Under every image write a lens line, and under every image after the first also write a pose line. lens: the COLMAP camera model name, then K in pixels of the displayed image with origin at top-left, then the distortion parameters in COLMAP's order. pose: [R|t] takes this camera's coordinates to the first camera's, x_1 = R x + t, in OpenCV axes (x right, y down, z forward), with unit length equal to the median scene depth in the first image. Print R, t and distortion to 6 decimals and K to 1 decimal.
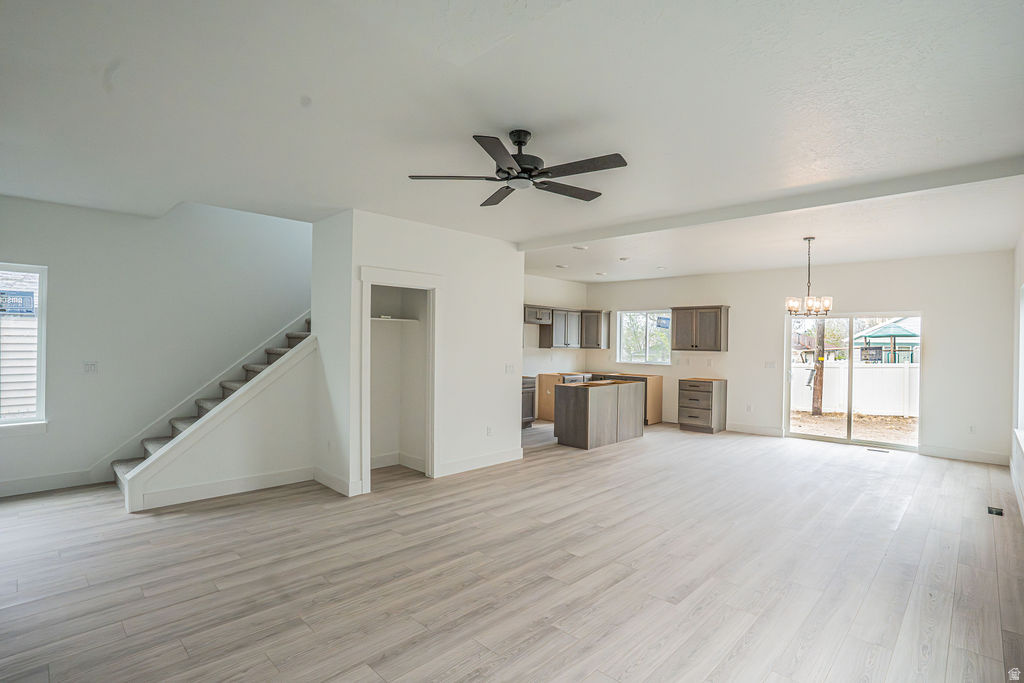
lens RADIAL K [[500.7, 0, 516.1], [0, 500.7, 343.3], [0, 0, 1]] dist [-0.076342, 0.033379]
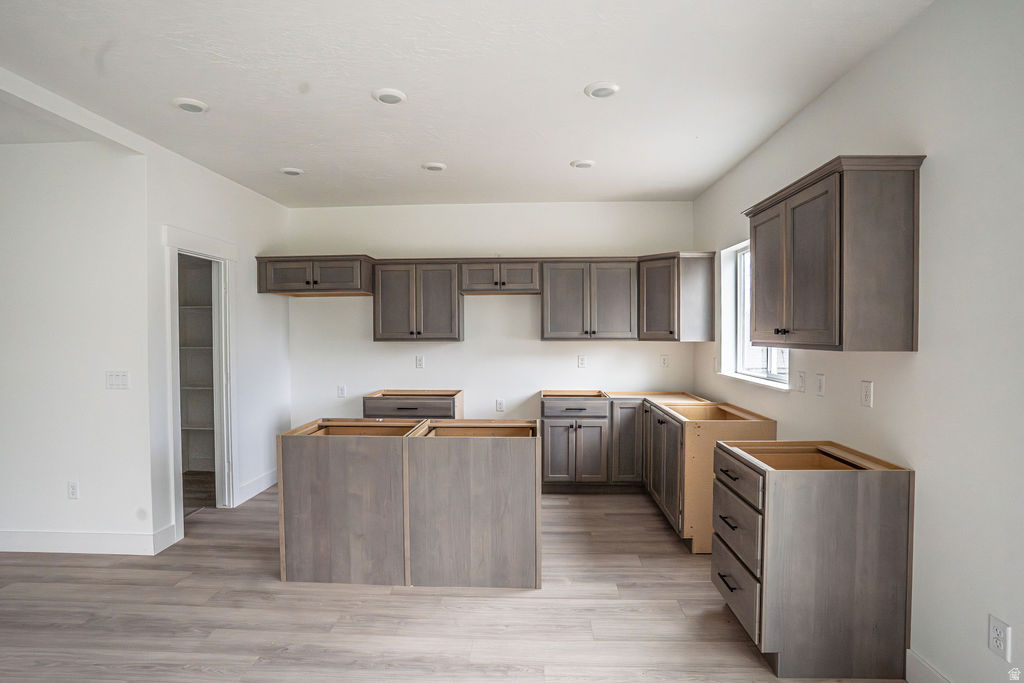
lens RADIAL K [[520.2, 0, 515.6], [0, 520.2, 344.0], [0, 0, 1]] dist [-0.086591, 0.043340]
pose [[0.659943, -0.002008, -0.751313, 0.934624], [0.011507, 0.999906, 0.007436, 0.019477], [0.751227, -0.013553, 0.659904, 1.367158]]
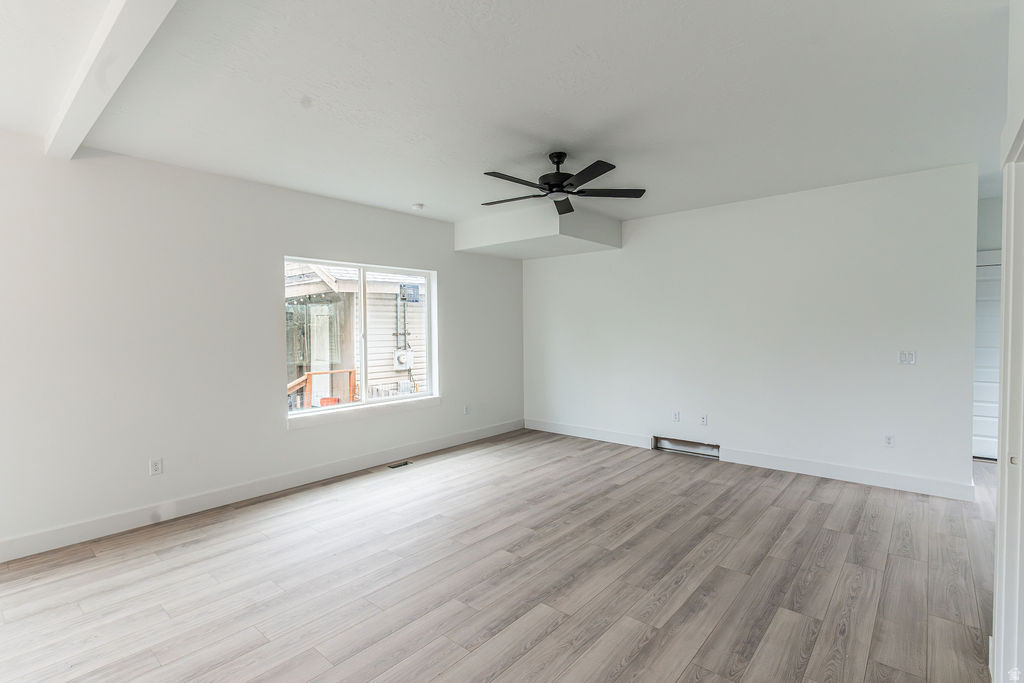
lens RADIAL K [[492.7, 0, 512.0], [0, 492.7, 341.5], [0, 0, 1]] dist [-0.003188, -0.000254]
pose [[-0.998251, -0.004476, -0.058946, 0.129887], [-0.006542, 0.999369, 0.034904, 0.002882], [0.058753, 0.035229, -0.997651, 1.497177]]
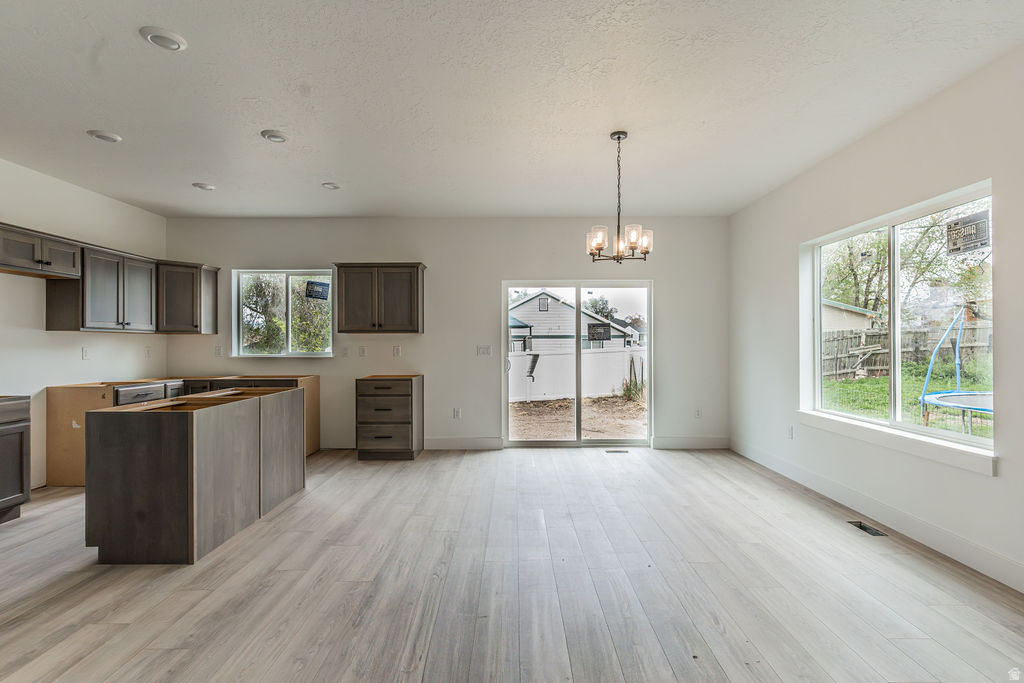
lens RADIAL K [[495.3, 0, 514.2], [0, 495.3, 342.8], [0, 0, 1]] dist [-0.002706, -0.000351]
pose [[0.719406, -0.015685, 0.694413, 0.086962], [0.015140, 0.999862, 0.006899, 0.052257], [-0.694425, 0.005550, 0.719544, 0.824252]]
